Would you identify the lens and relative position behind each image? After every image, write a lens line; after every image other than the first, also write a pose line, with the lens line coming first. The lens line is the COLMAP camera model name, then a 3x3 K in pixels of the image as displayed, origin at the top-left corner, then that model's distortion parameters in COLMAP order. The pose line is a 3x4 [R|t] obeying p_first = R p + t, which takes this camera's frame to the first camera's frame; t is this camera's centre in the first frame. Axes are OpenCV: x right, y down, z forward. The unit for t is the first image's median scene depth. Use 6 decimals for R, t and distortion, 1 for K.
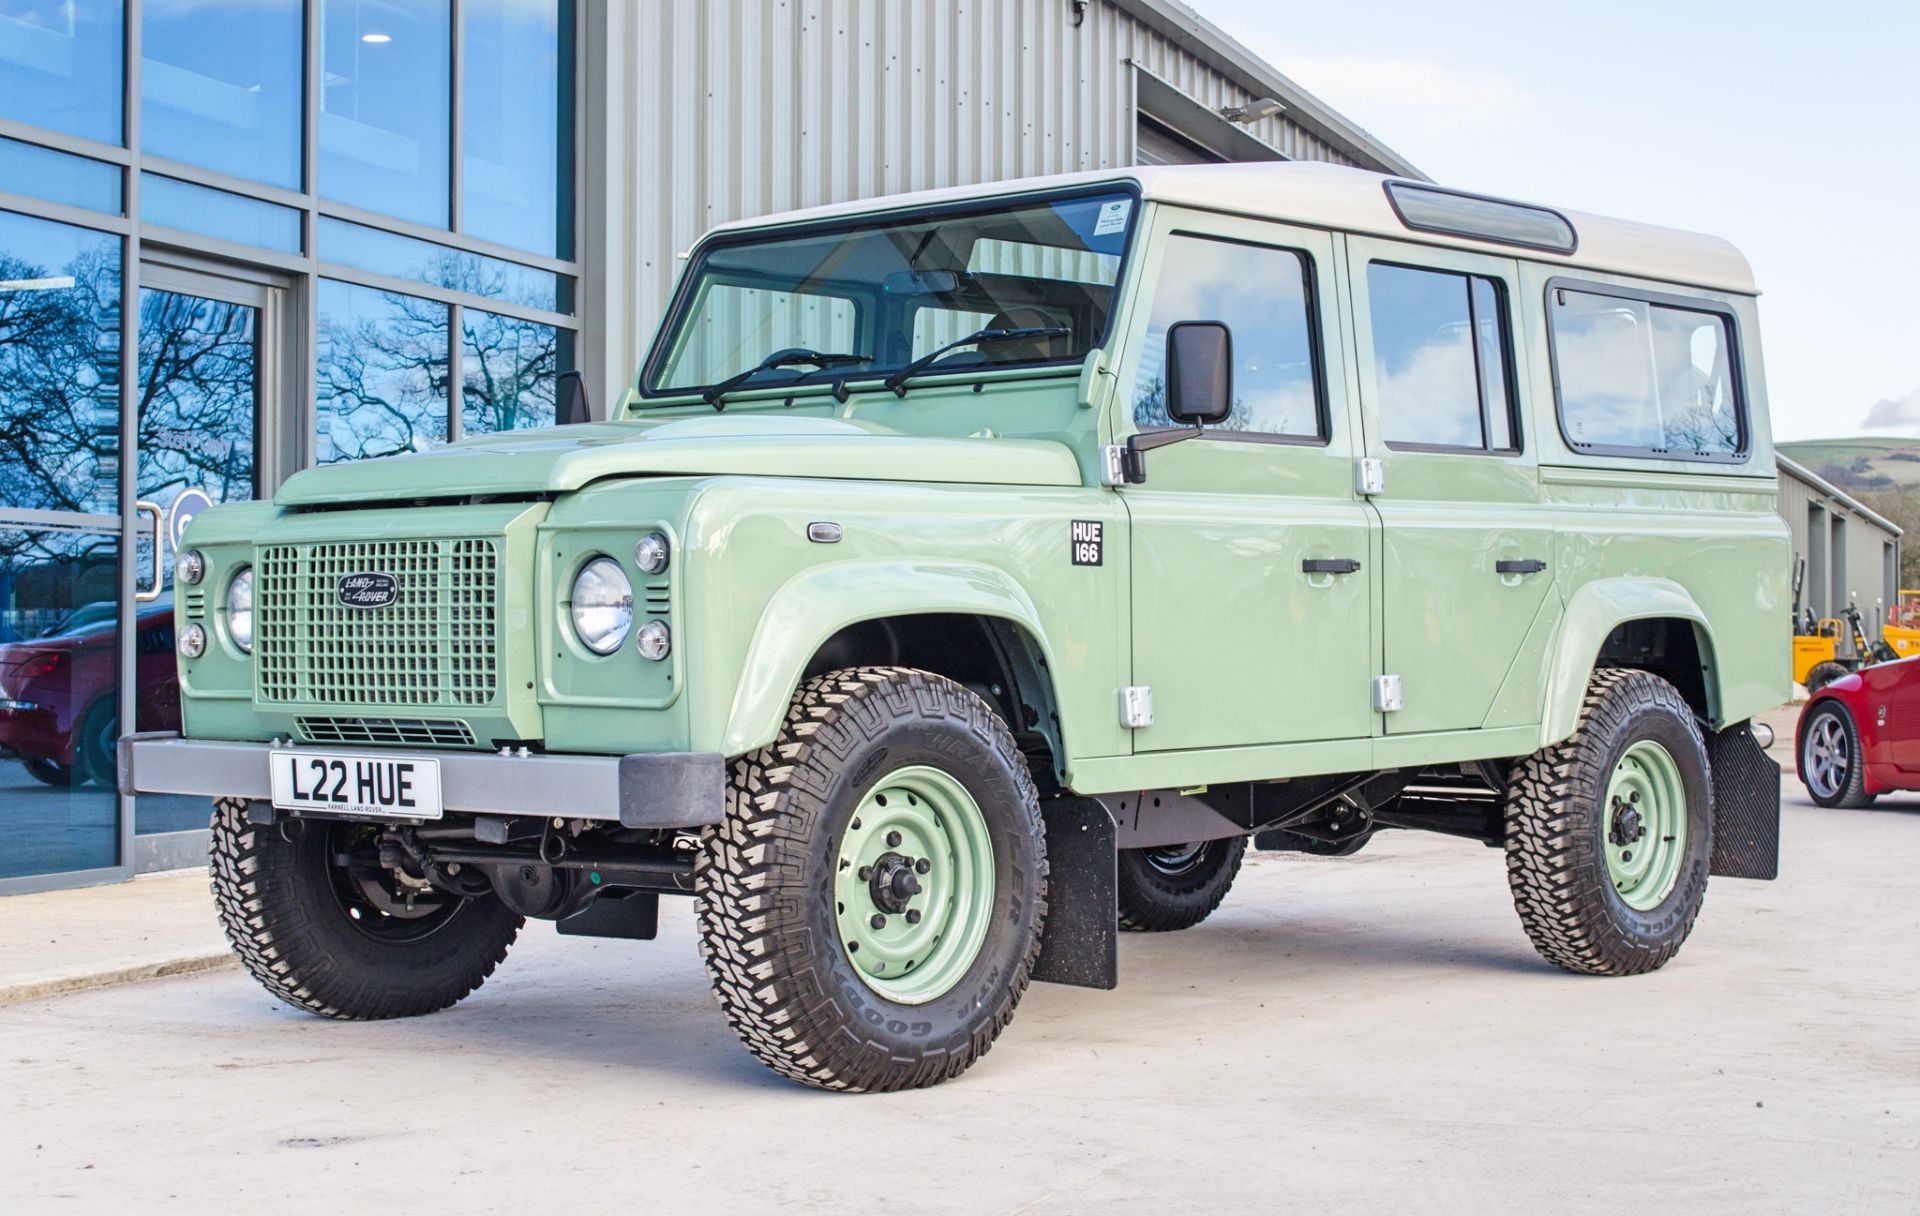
lens RADIAL K [[2857.4, 0, 960.0], [0, 2857.4, 608.0], [0, 0, 1]] dist [0.030300, 0.009266]
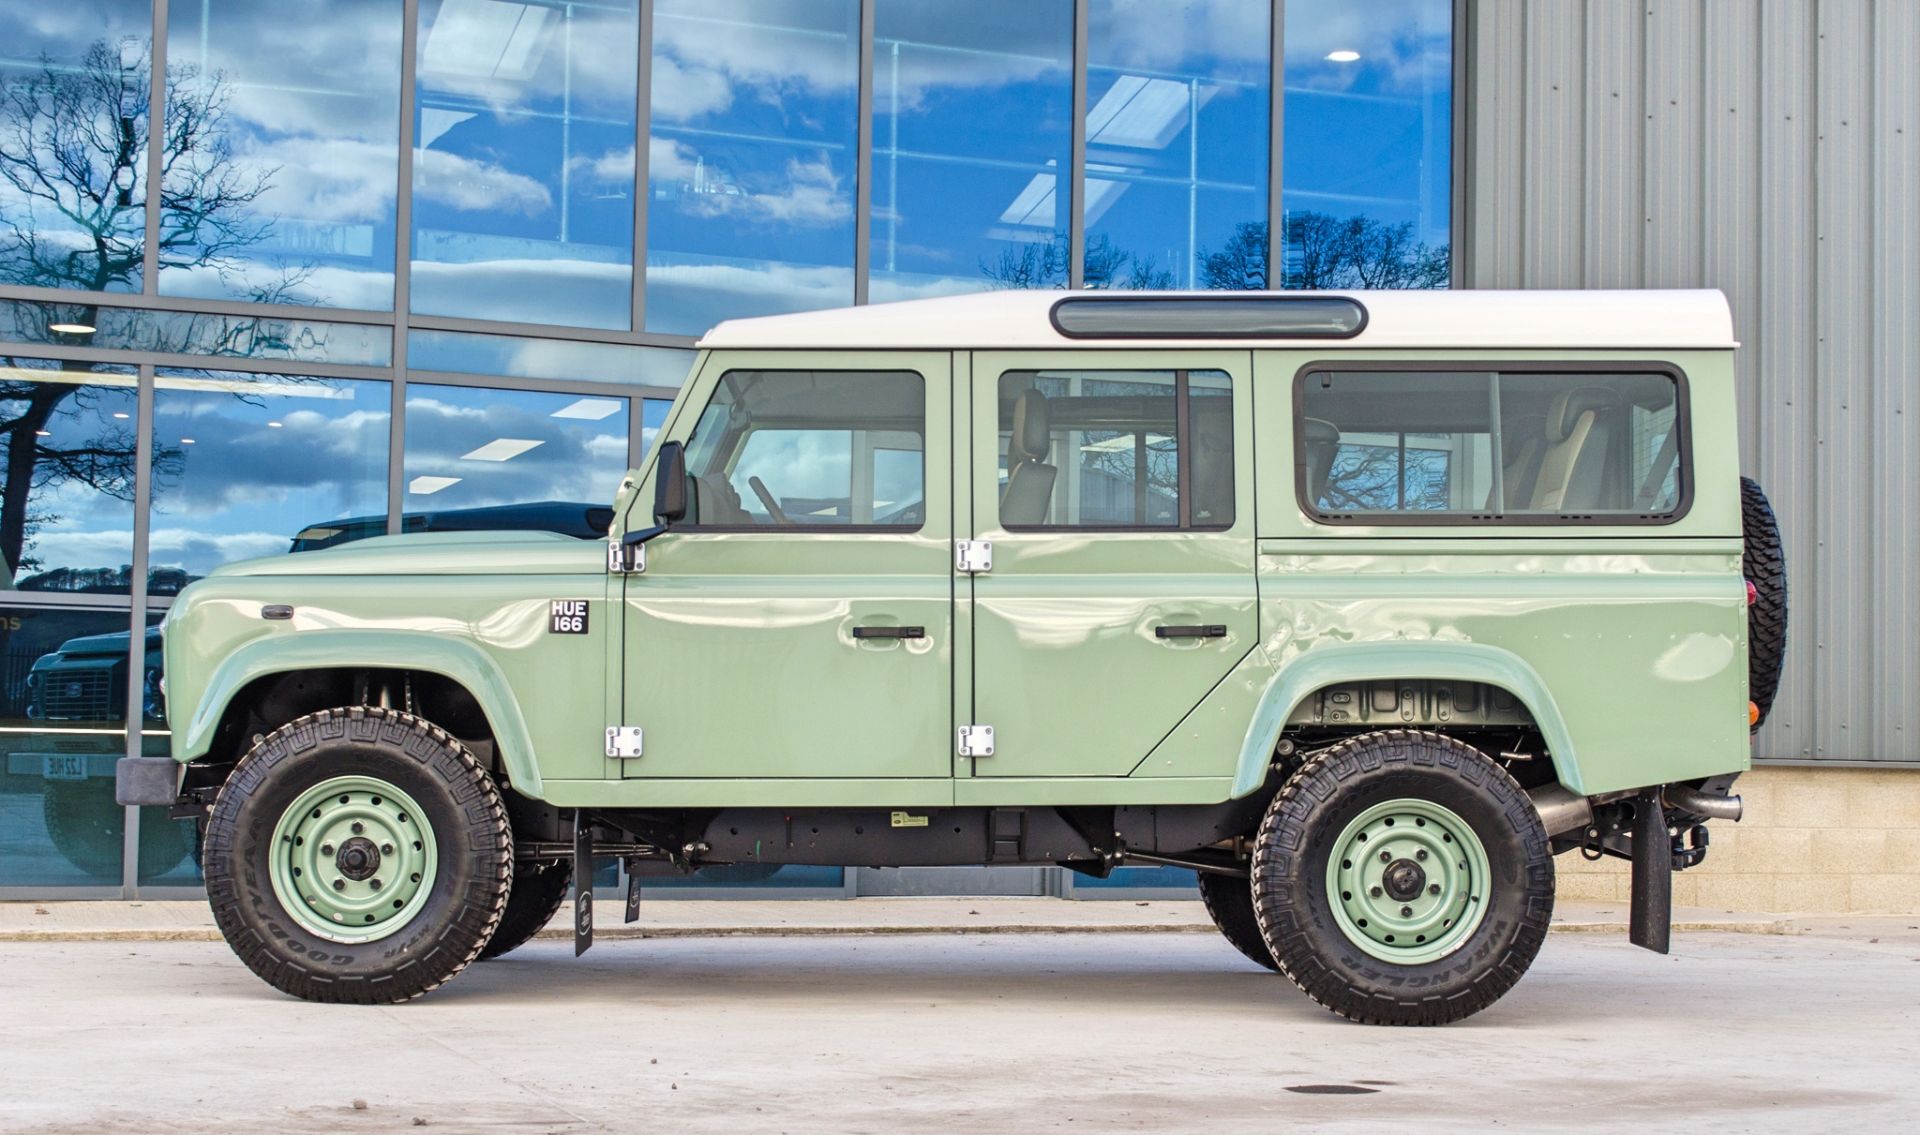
lens RADIAL K [[2652.1, 0, 960.0], [0, 2652.1, 567.5], [0, 0, 1]] dist [-0.015257, 0.000272]
pose [[0.685017, -0.026795, -0.728034, 1.056606], [-0.006078, 0.999078, -0.042490, 0.005485], [0.728502, 0.033531, 0.684223, 0.289893]]
